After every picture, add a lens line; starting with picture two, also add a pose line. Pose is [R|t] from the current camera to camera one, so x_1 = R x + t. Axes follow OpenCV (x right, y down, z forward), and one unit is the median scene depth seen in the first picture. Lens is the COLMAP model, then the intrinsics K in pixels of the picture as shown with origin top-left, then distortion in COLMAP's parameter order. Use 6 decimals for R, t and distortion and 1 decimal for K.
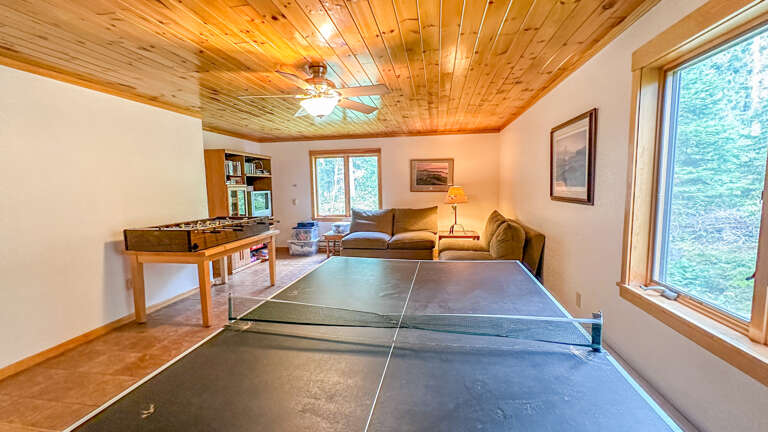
lens RADIAL K [[313.6, 0, 383.0], [0, 313.6, 216.9], [0, 0, 1]] dist [-0.000732, 0.000337]
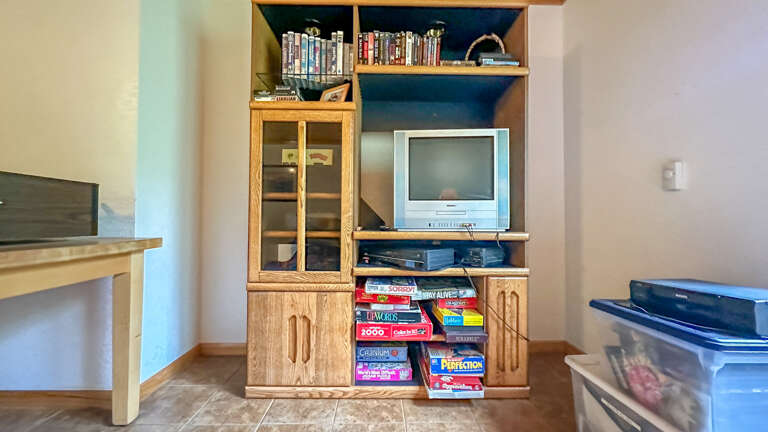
lens RADIAL K [[313.6, 0, 382.9], [0, 313.6, 214.3], [0, 0, 1]] dist [-0.000732, 0.000337]
pose [[0.193734, 0.017045, -0.980906, -0.135557], [-0.108205, 0.994120, -0.004096, -0.003398], [0.975069, 0.106932, 0.194439, 0.877451]]
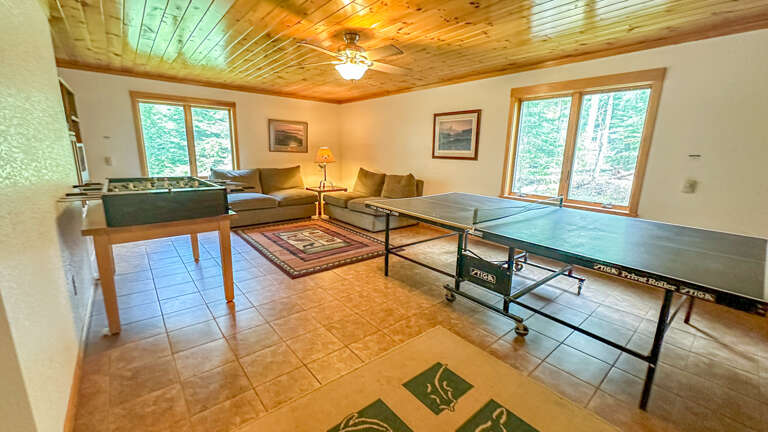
lens RADIAL K [[313.6, 0, 377.9], [0, 313.6, 213.5], [0, 0, 1]] dist [-0.000732, 0.000337]
pose [[0.656140, -0.115990, 0.745672, -0.475492], [0.041234, 0.992152, 0.118047, 0.013276], [-0.753512, -0.046708, 0.655773, 0.069510]]
